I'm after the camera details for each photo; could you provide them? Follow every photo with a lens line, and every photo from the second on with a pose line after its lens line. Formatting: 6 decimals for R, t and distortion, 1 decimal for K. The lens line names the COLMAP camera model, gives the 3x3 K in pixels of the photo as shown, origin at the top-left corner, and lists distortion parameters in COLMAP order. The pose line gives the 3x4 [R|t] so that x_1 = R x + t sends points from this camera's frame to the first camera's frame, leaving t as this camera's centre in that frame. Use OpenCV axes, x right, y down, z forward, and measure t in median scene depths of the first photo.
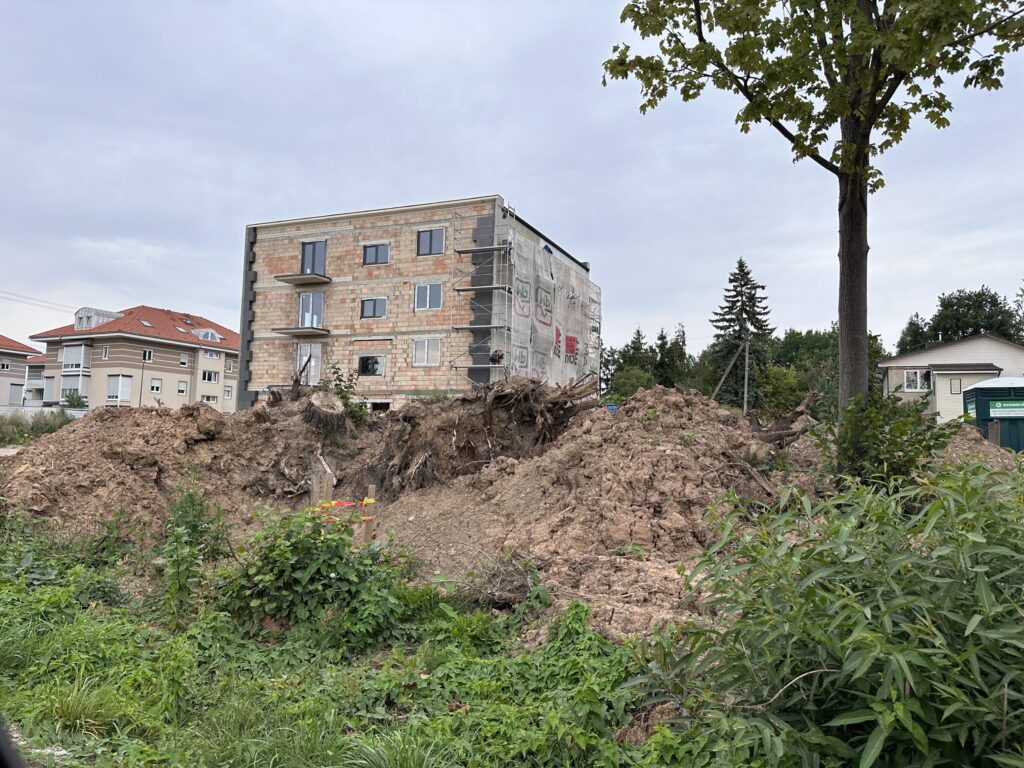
lens RADIAL K [[731.6, 0, 513.5], [0, 731.6, 383.4], [0, 0, 1]] dist [0.006175, -0.006263]
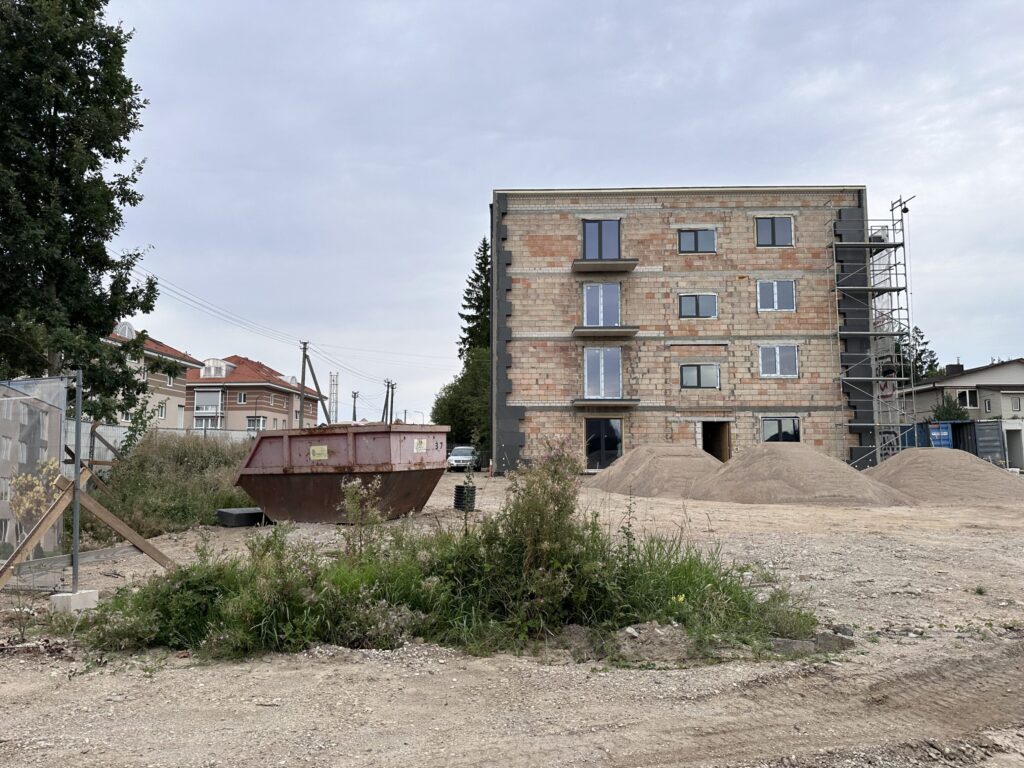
lens RADIAL K [[731.6, 0, 510.0], [0, 731.6, 385.6], [0, 0, 1]] dist [0.006175, -0.006263]
pose [[0.939421, 0.012872, 0.342522, -0.659899], [-0.006108, 0.999765, -0.020821, 0.004505], [-0.342710, 0.017468, 0.939279, 0.299069]]
